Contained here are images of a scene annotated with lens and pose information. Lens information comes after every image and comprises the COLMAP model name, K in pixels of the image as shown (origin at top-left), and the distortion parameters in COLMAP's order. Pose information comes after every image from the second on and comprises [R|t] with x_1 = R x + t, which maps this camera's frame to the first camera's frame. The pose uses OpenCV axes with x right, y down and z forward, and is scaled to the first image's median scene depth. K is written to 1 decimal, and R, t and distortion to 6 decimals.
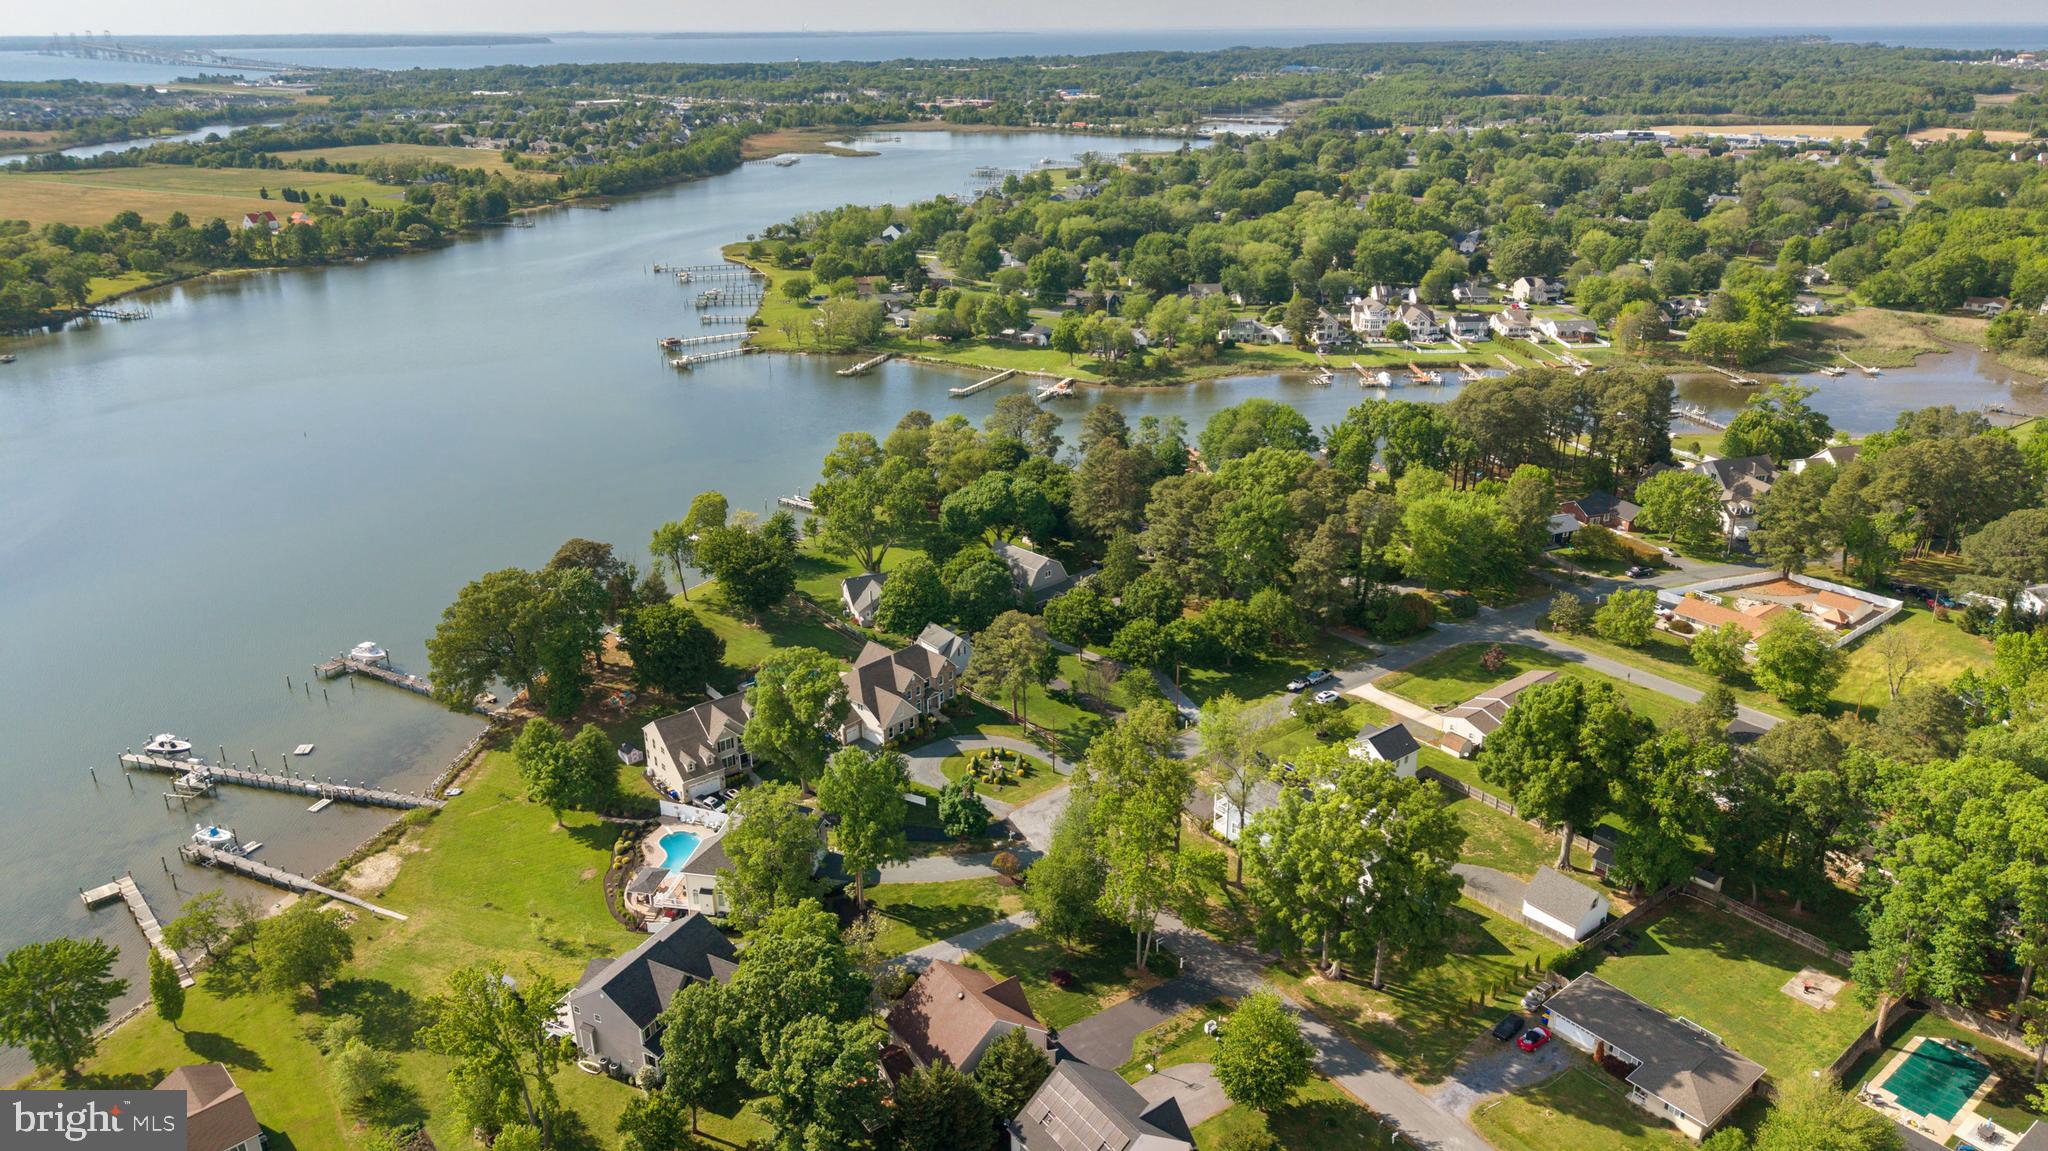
lens RADIAL K [[1370.8, 0, 1024.0], [0, 1370.8, 575.5], [0, 0, 1]] dist [0.022659, -0.021900]
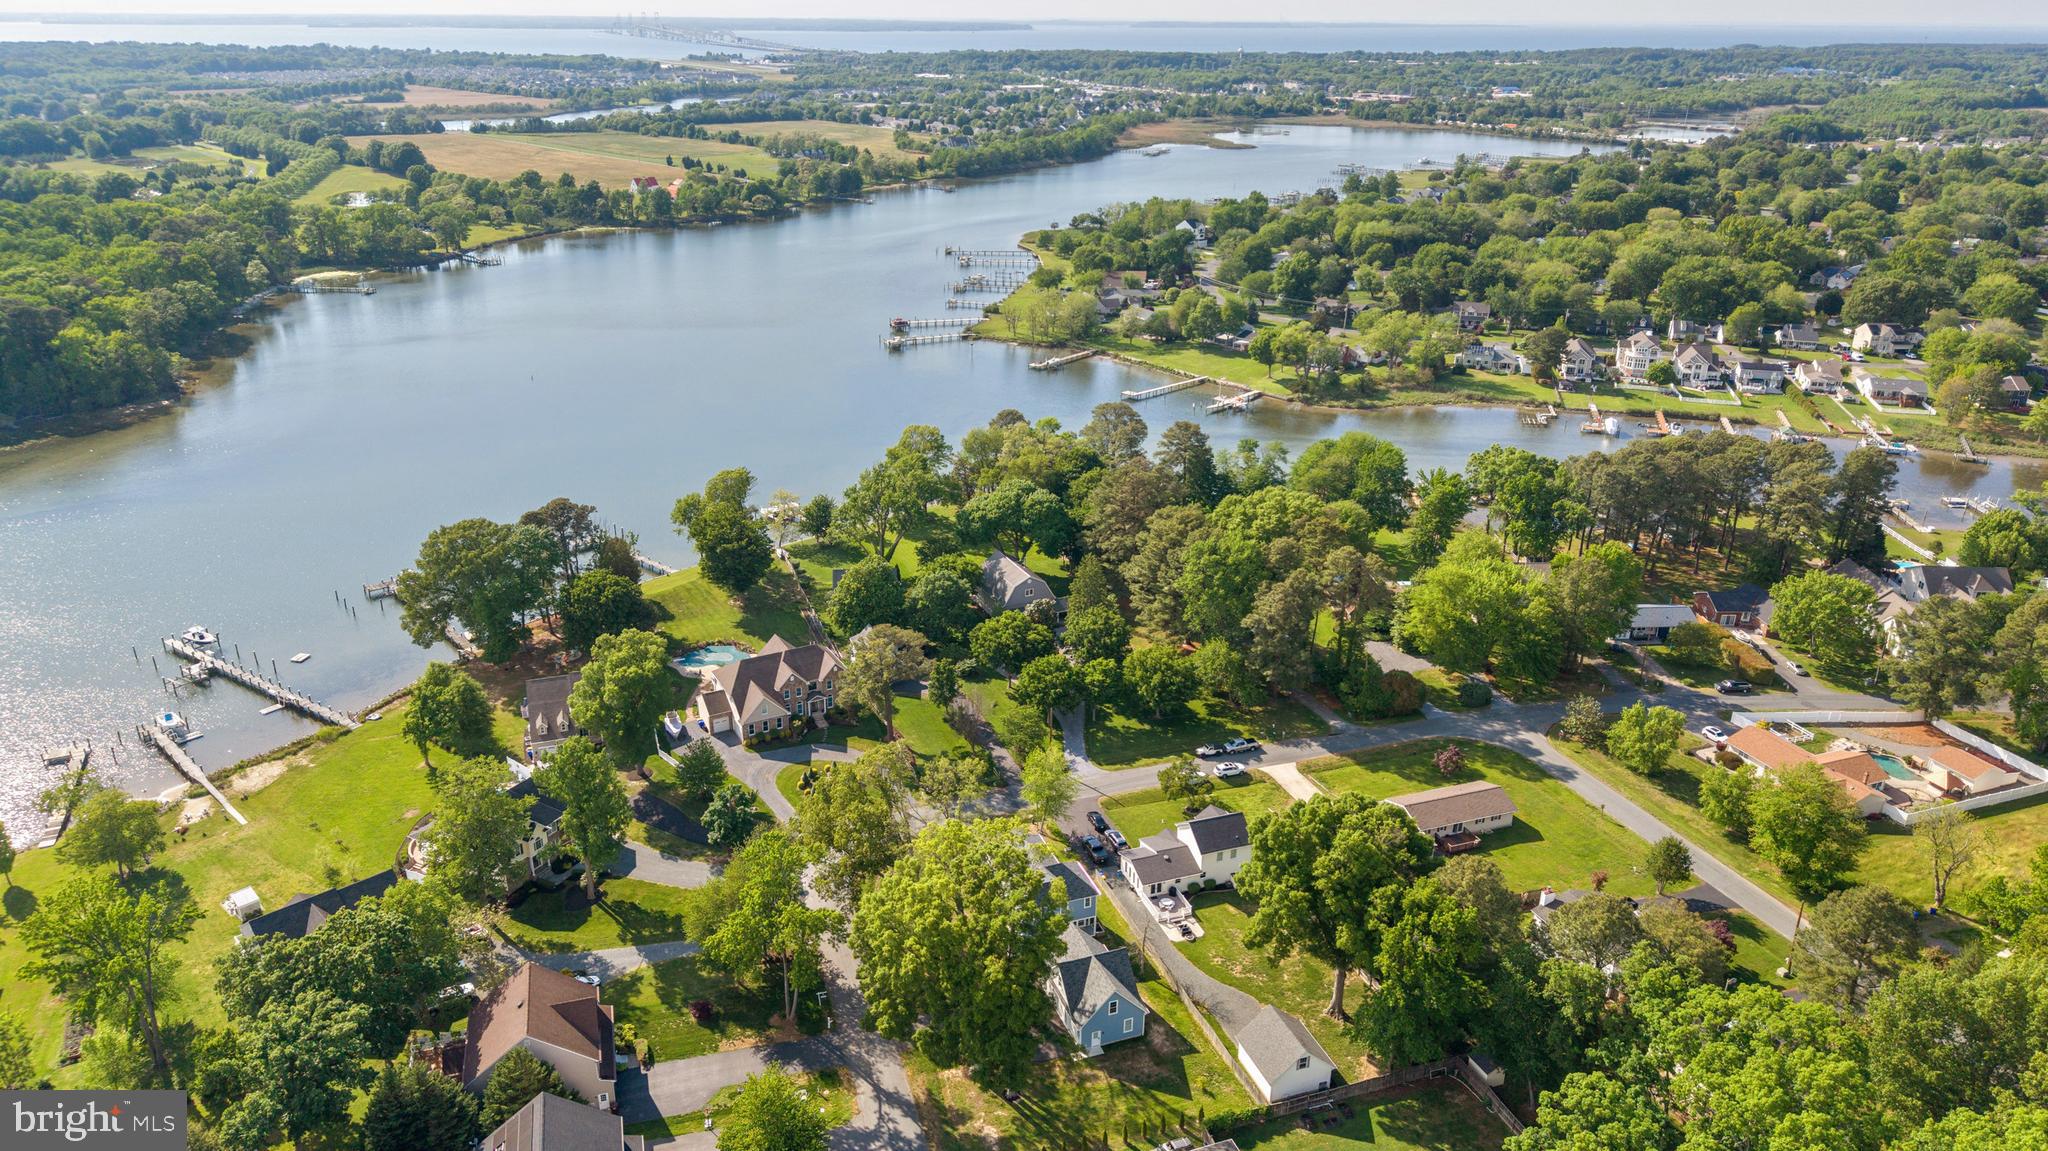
lens RADIAL K [[1370.8, 0, 1024.0], [0, 1370.8, 575.5], [0, 0, 1]] dist [0.022659, -0.021900]
pose [[0.948275, 0.131681, -0.288849, 0.154176], [-0.129894, 0.991202, 0.025438, -0.019511], [0.289657, 0.013398, 0.957037, 0.046328]]
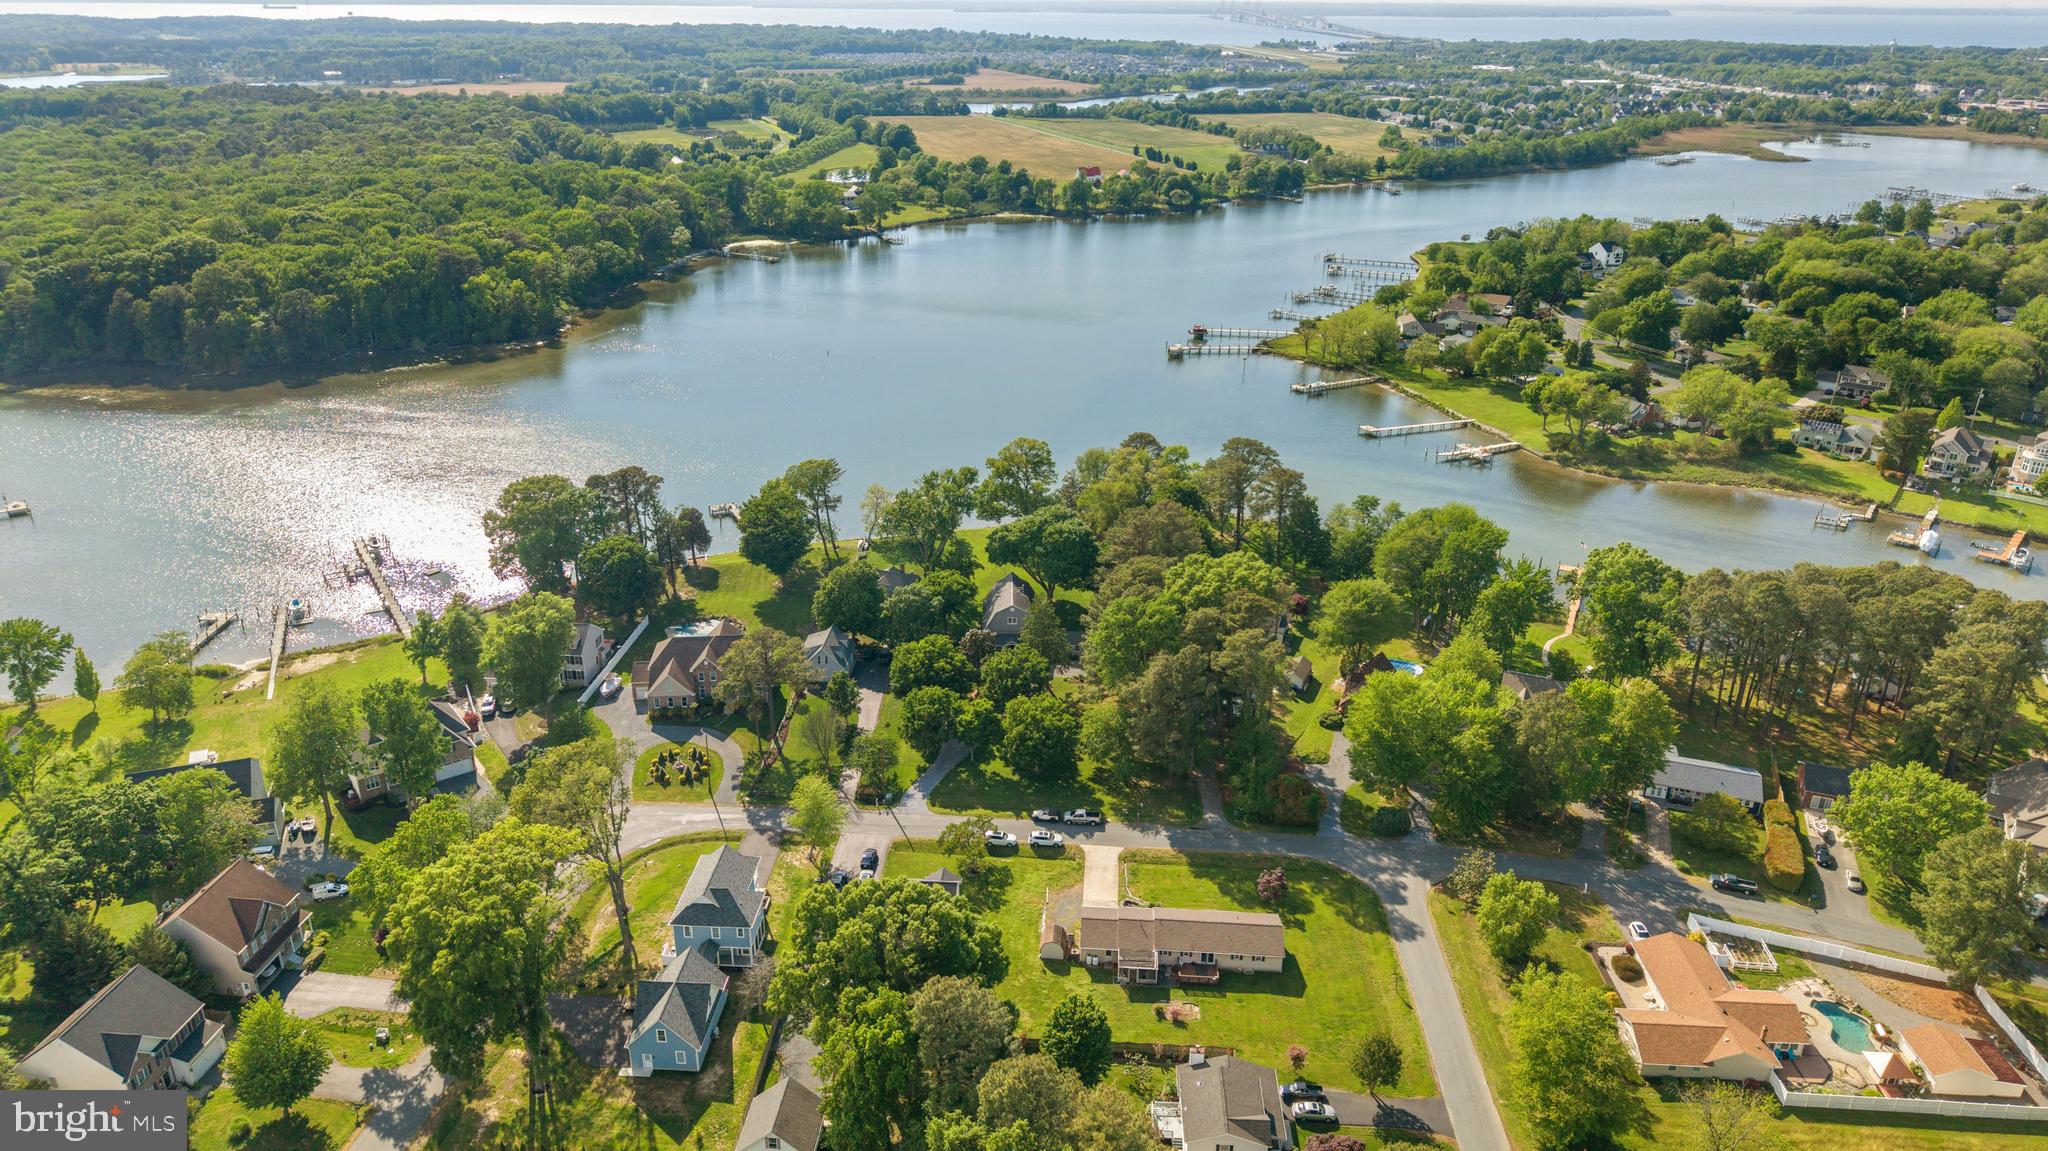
lens RADIAL K [[1370.8, 0, 1024.0], [0, 1370.8, 575.5], [0, 0, 1]] dist [0.022659, -0.021900]
pose [[0.741976, 0.272388, -0.612598, 0.316429], [-0.261093, 0.959005, 0.110182, -0.073073], [0.617497, 0.078193, 0.782677, 0.142805]]
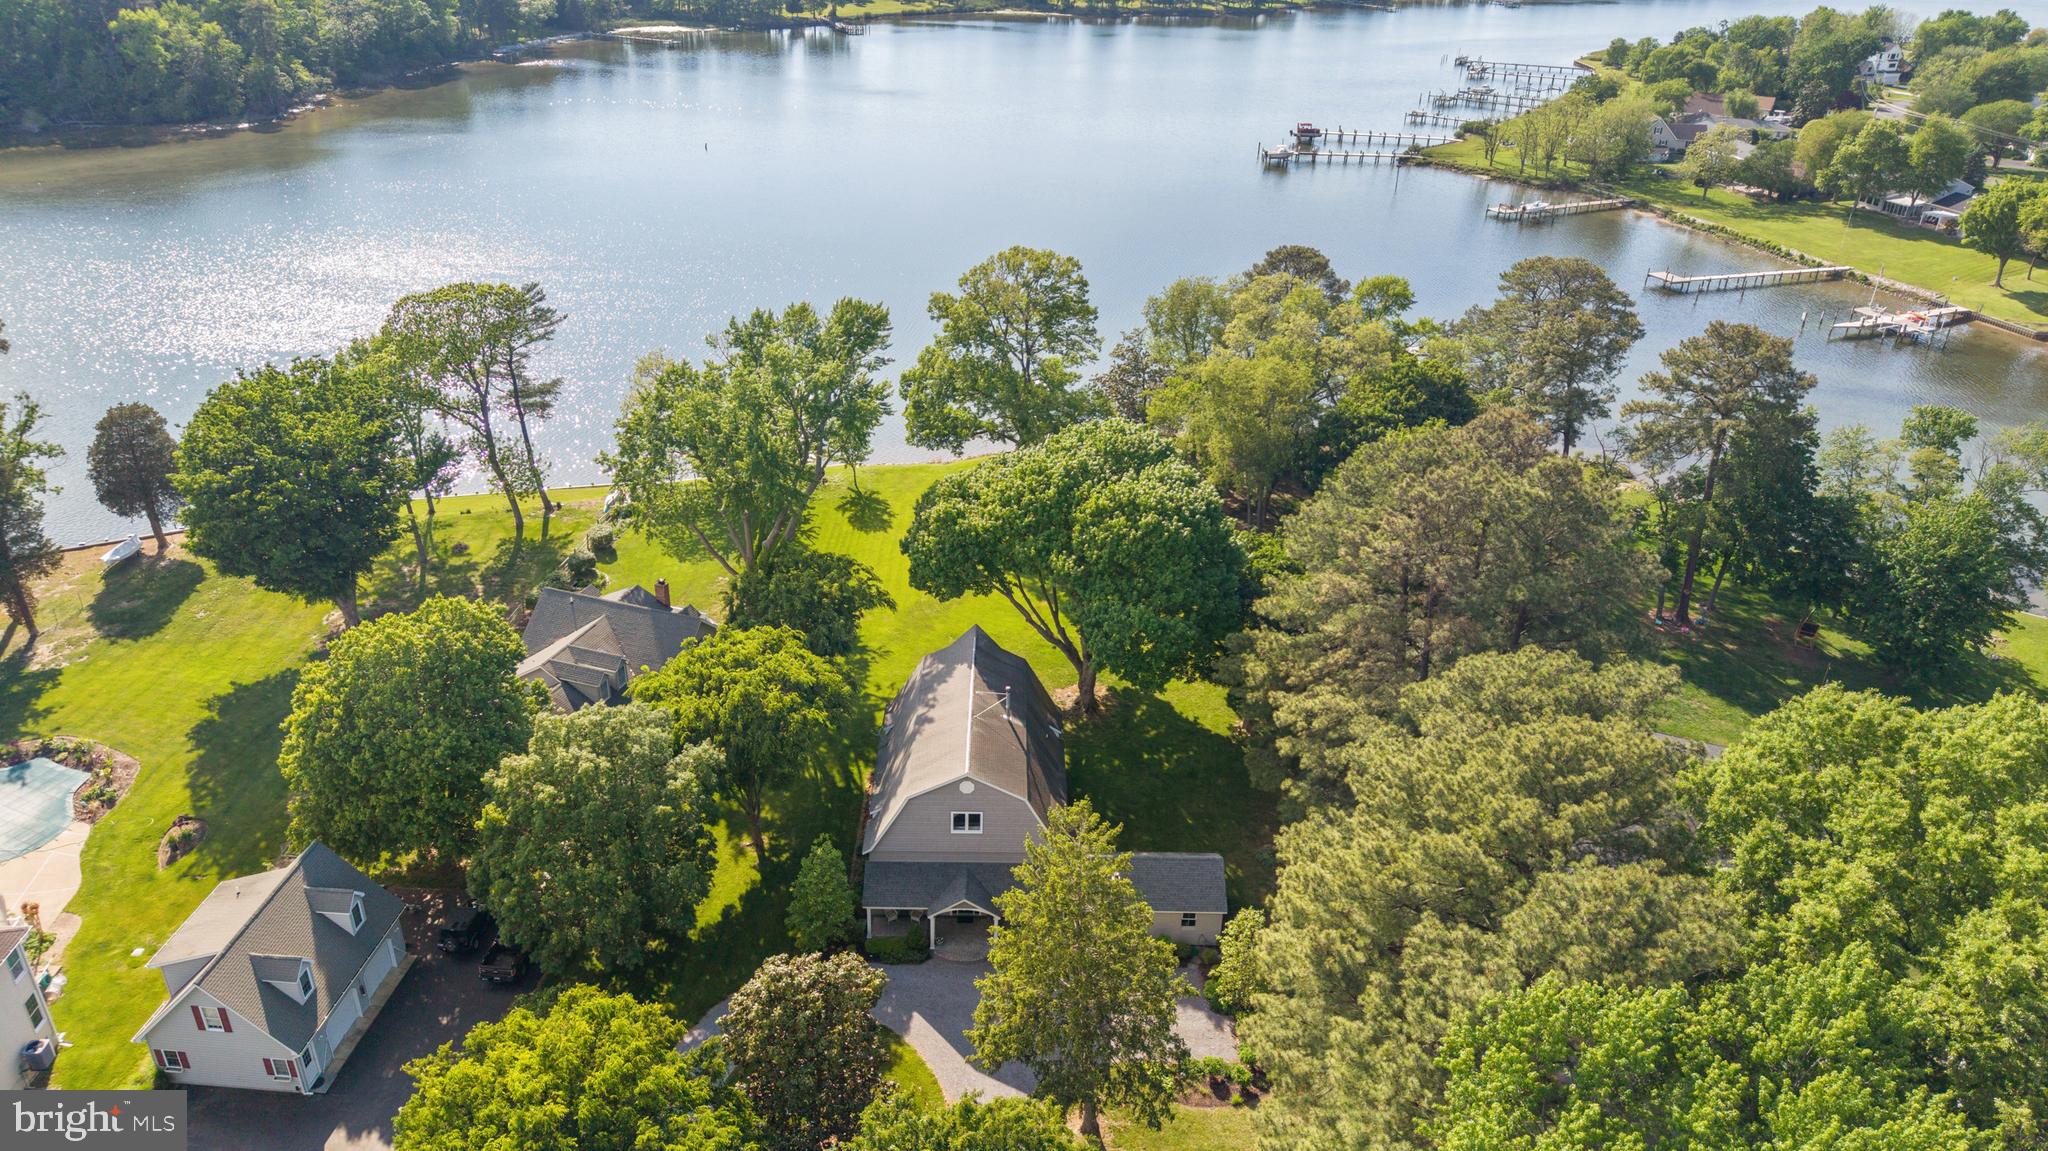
lens RADIAL K [[1363.4, 0, 1024.0], [0, 1363.4, 575.5], [0, 0, 1]] dist [0.066146, -0.084994]
pose [[0.736757, 0.332374, -0.588827, 0.090999], [-0.280432, 0.942617, 0.181192, -0.053288], [0.615262, 0.031631, 0.787688, 0.423424]]
